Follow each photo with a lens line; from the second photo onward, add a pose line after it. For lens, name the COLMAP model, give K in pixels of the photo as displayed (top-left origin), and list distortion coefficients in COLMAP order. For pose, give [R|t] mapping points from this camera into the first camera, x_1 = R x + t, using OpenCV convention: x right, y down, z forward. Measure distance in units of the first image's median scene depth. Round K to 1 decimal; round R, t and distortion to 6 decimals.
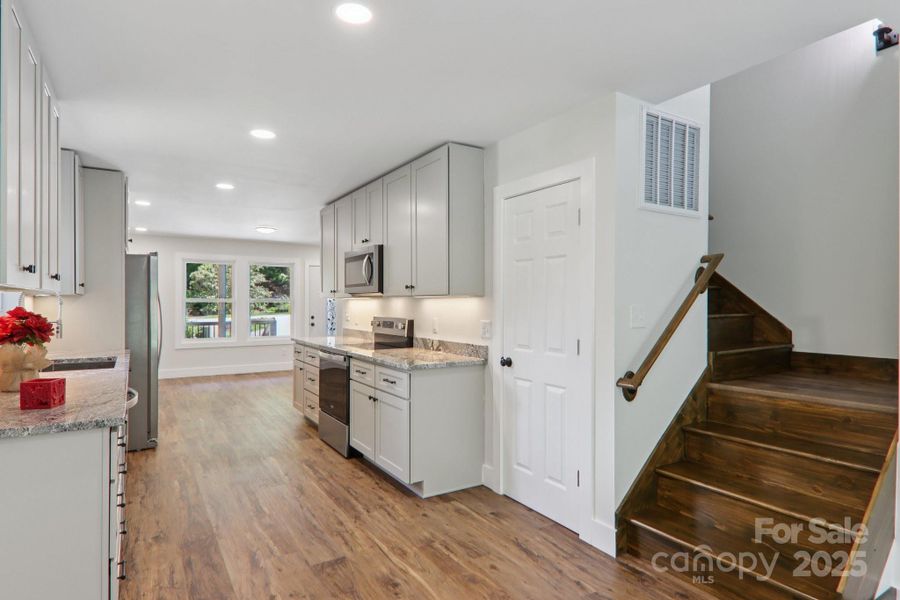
lens RADIAL K [[500.9, 0, 450.0], [0, 500.9, 300.0], [0, 0, 1]] dist [0.012075, -0.000290]
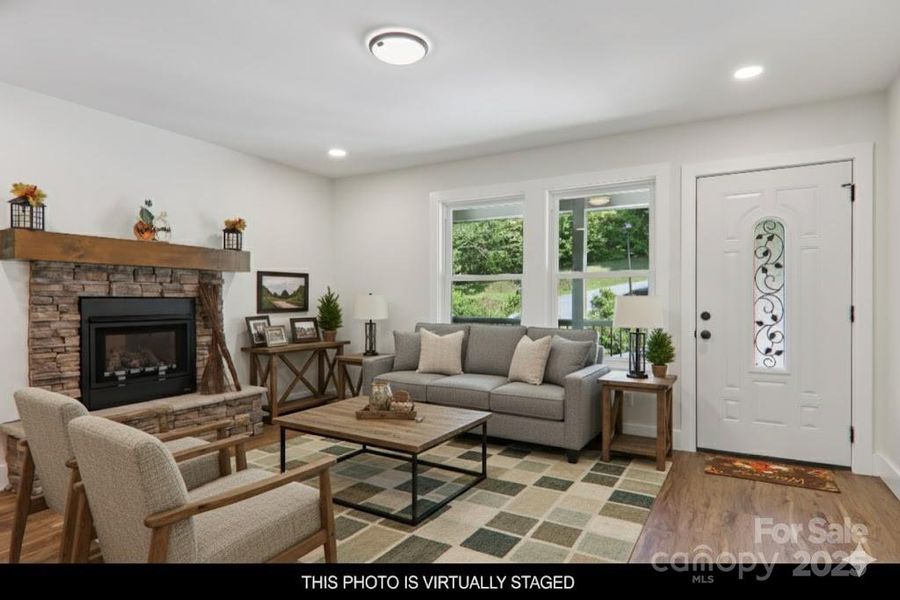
lens RADIAL K [[499.6, 0, 443.7], [0, 499.6, 309.3], [0, 0, 1]] dist [0.006488, -0.001129]
pose [[0.453769, 0.016193, -0.890972, -0.076705], [0.004438, 0.999781, 0.020431, 0.049876], [0.891108, -0.013225, 0.453598, 1.544945]]
